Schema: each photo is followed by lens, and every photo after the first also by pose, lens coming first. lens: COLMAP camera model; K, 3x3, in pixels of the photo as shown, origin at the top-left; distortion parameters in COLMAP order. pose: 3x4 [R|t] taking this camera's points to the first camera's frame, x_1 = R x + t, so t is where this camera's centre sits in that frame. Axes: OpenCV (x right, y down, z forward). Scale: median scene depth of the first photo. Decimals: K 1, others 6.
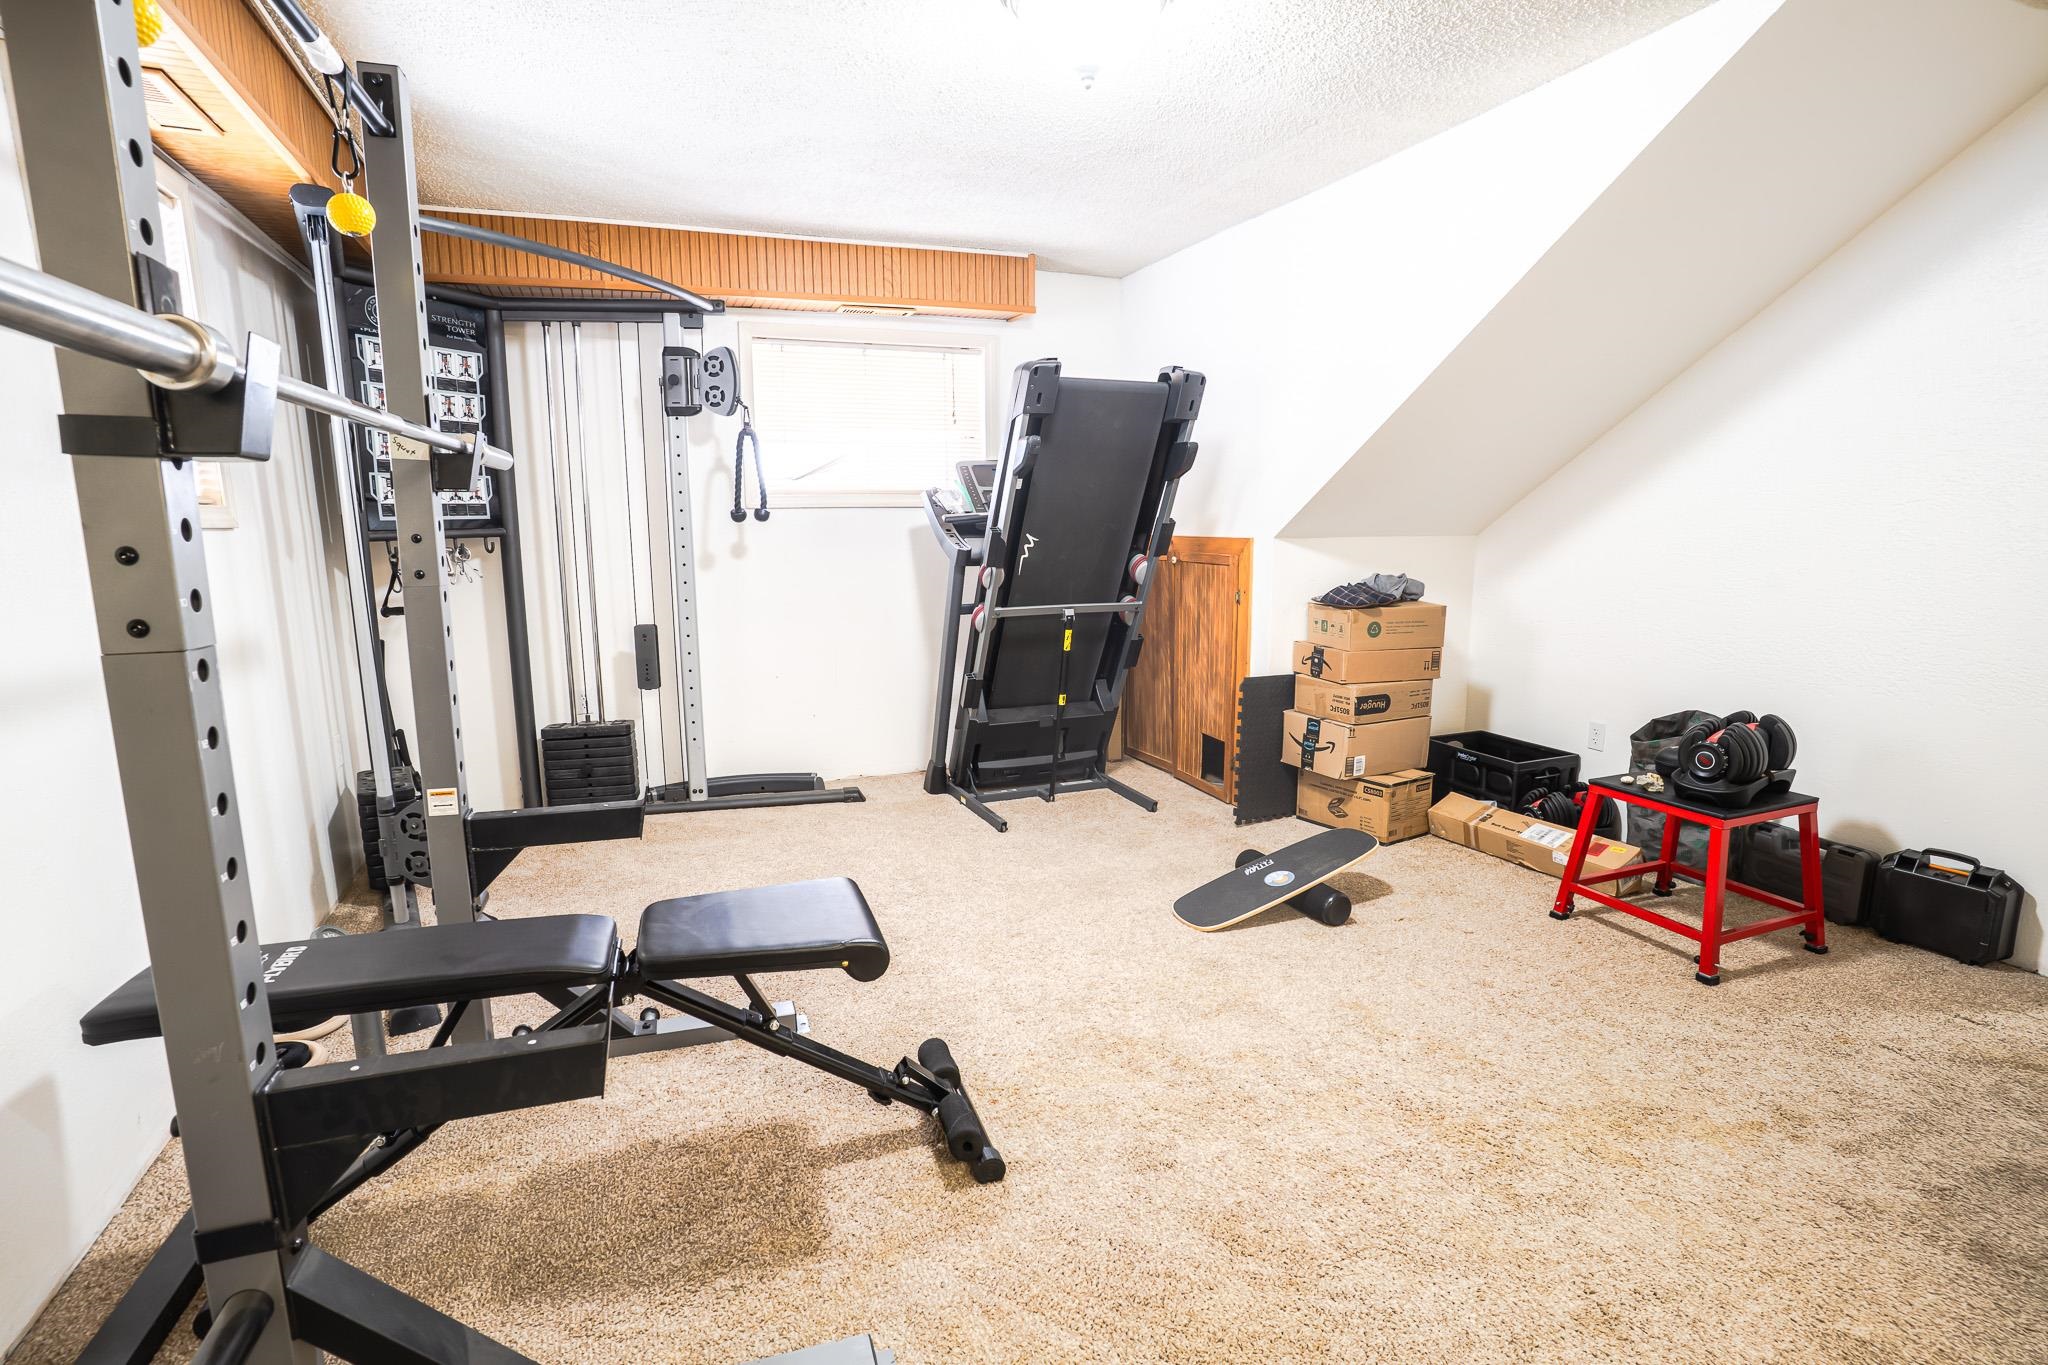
lens RADIAL K [[1019.1, 0, 1023.8], [0, 1019.1, 684.7], [0, 0, 1]] dist [-0.037512, 0.010243]
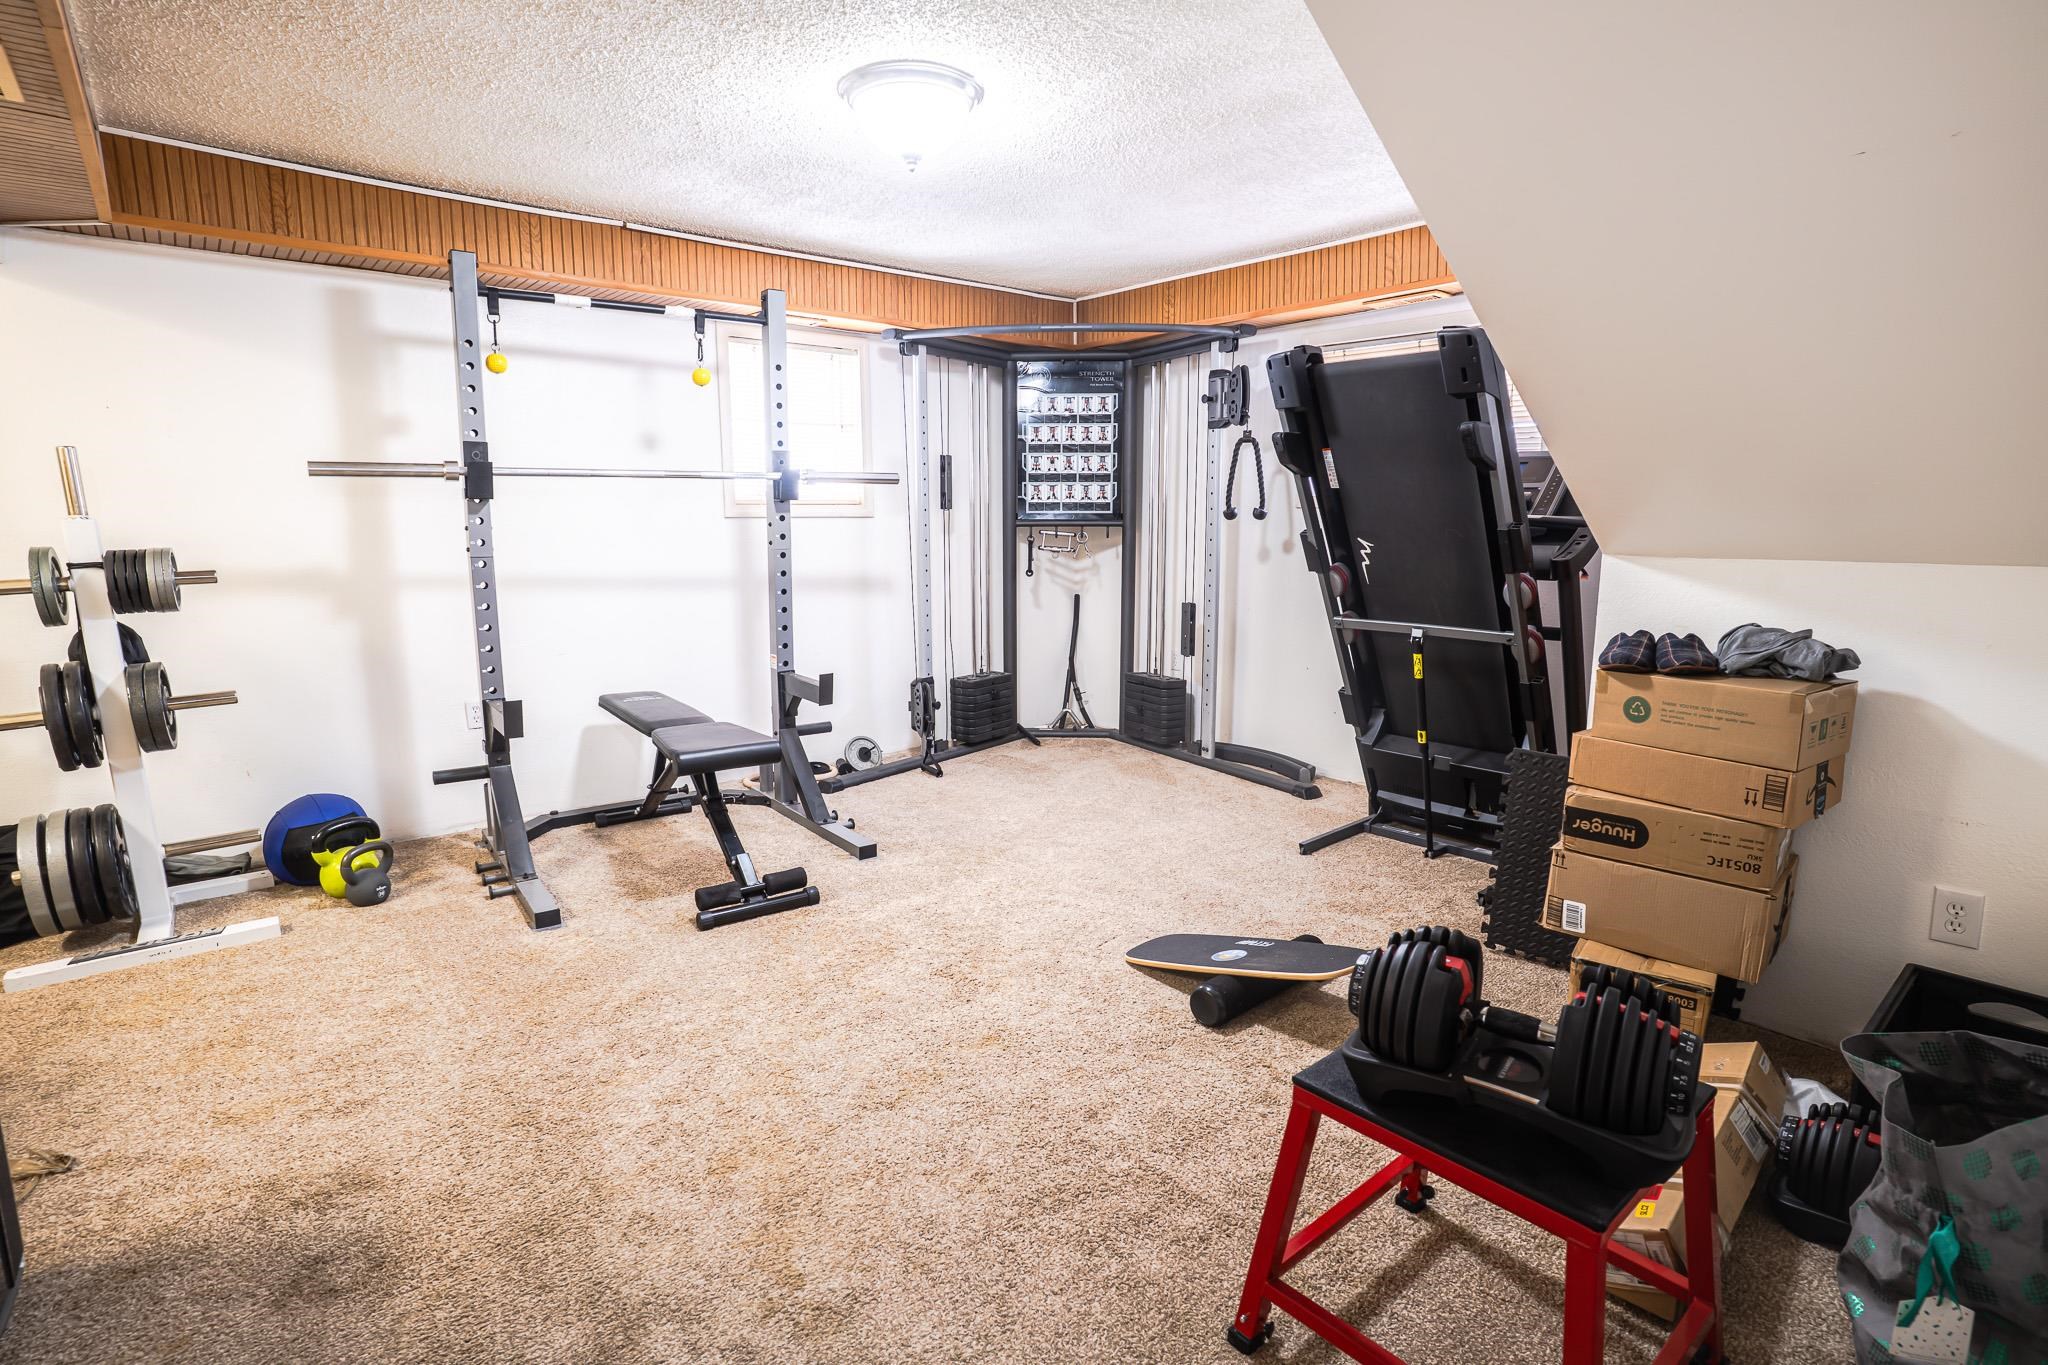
lens RADIAL K [[1019.1, 0, 1034.1], [0, 1019.1, 689.5], [0, 0, 1]] dist [-0.037512, 0.010243]
pose [[0.339362, 0.167940, -0.925543, 0.727657], [-0.163274, 0.979515, 0.117867, -0.073237], [0.926377, 0.111118, 0.359830, 0.413572]]
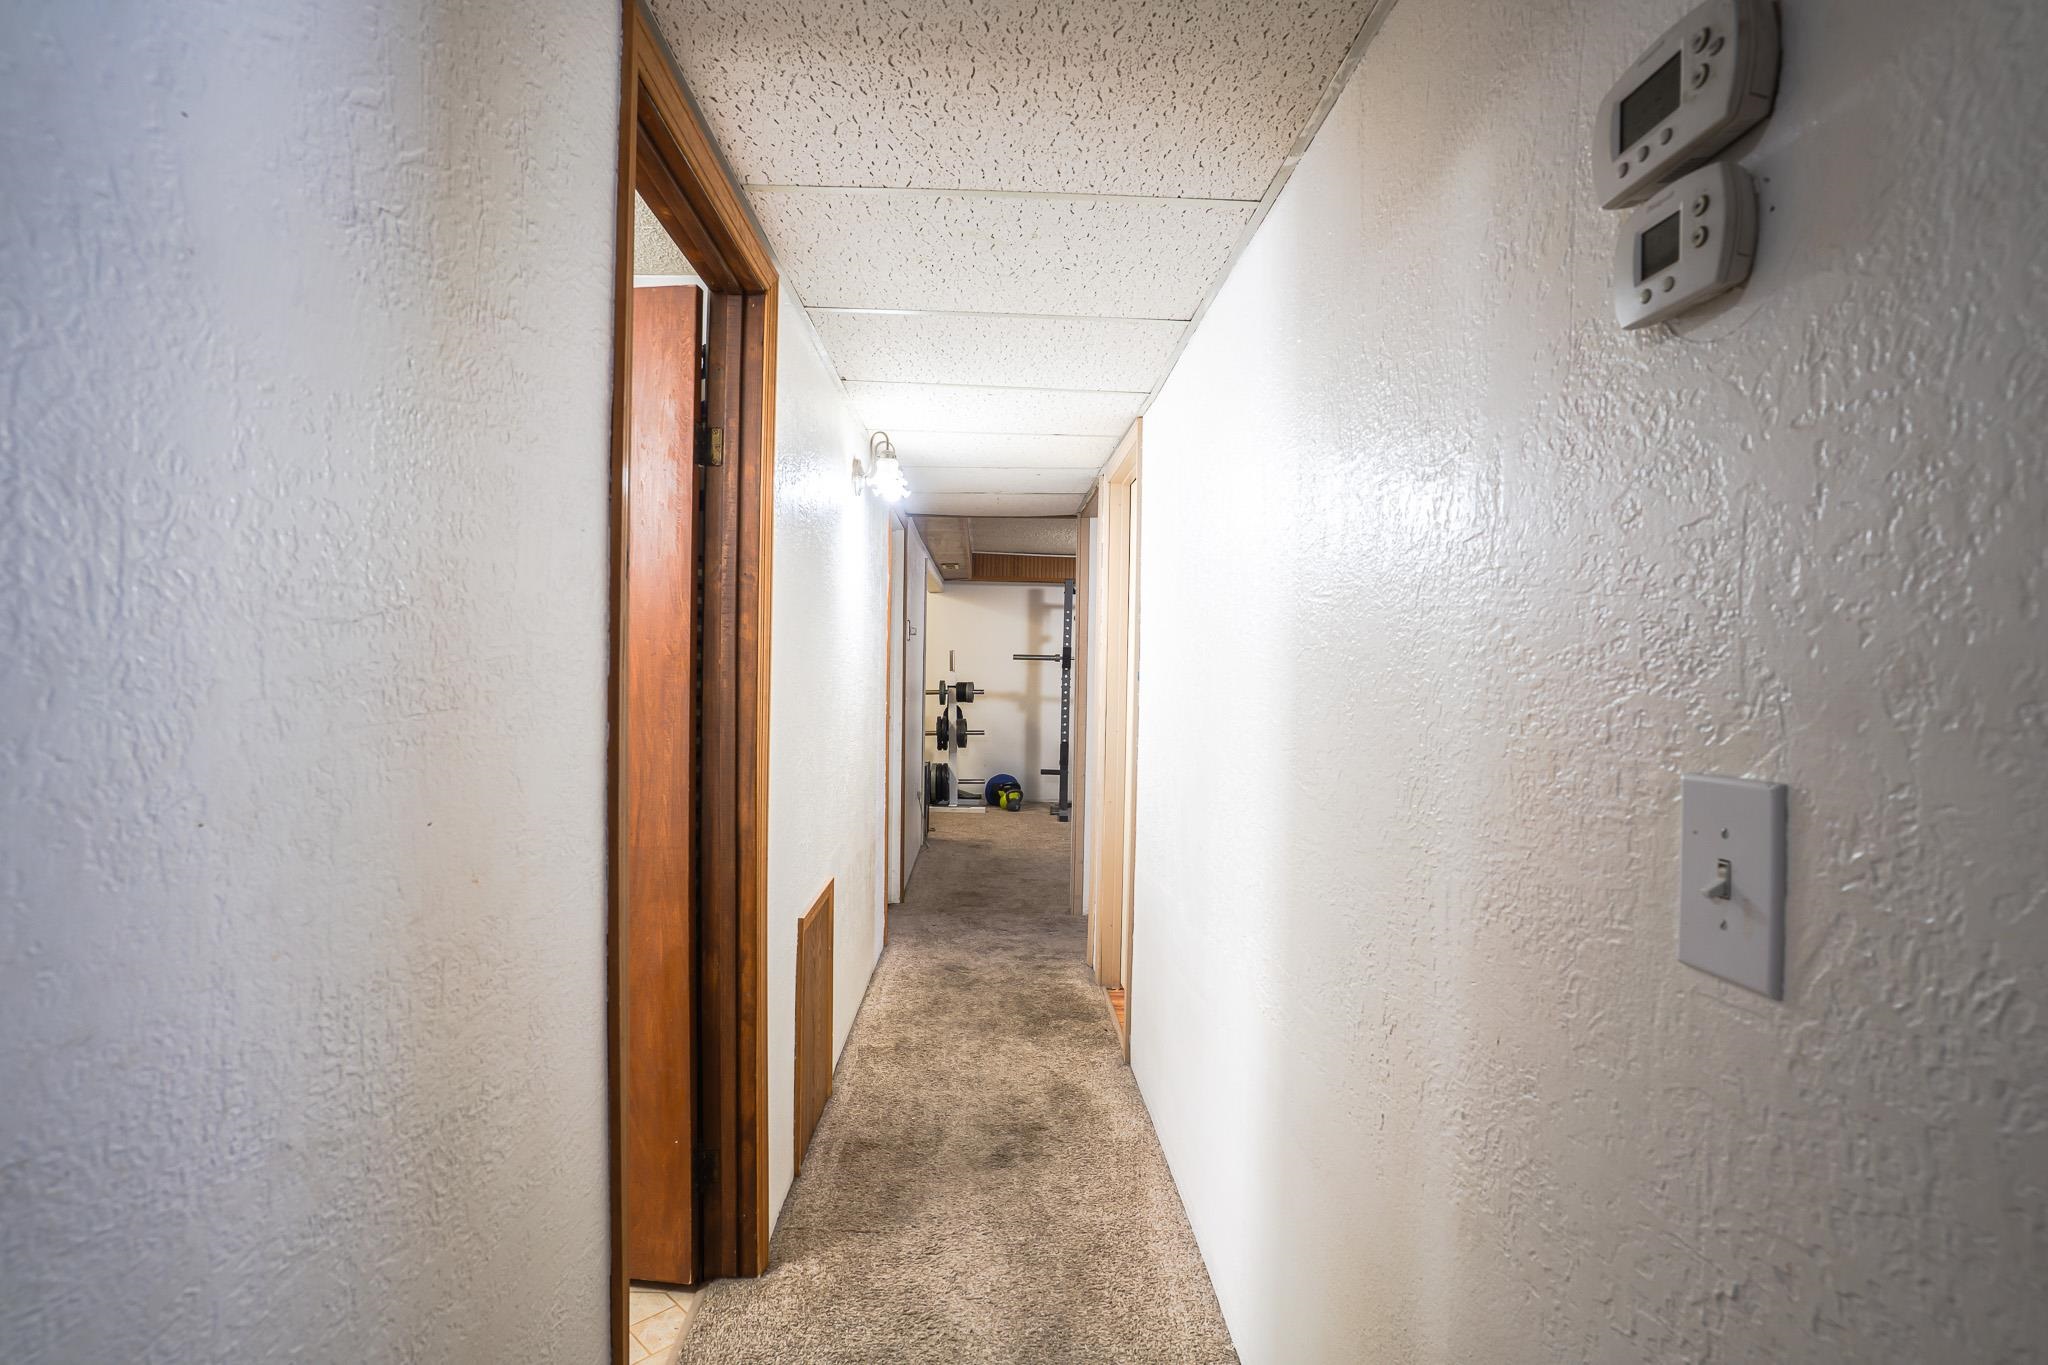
lens RADIAL K [[1019.1, 0, 1023.3], [0, 1019.1, 677.8], [0, 0, 1]] dist [-0.037512, 0.010243]
pose [[-0.334604, 0.009404, -0.942312, 1.765211], [-0.173753, 0.982190, 0.071499, -0.163722], [0.926202, 0.187653, -0.327011, 0.855004]]
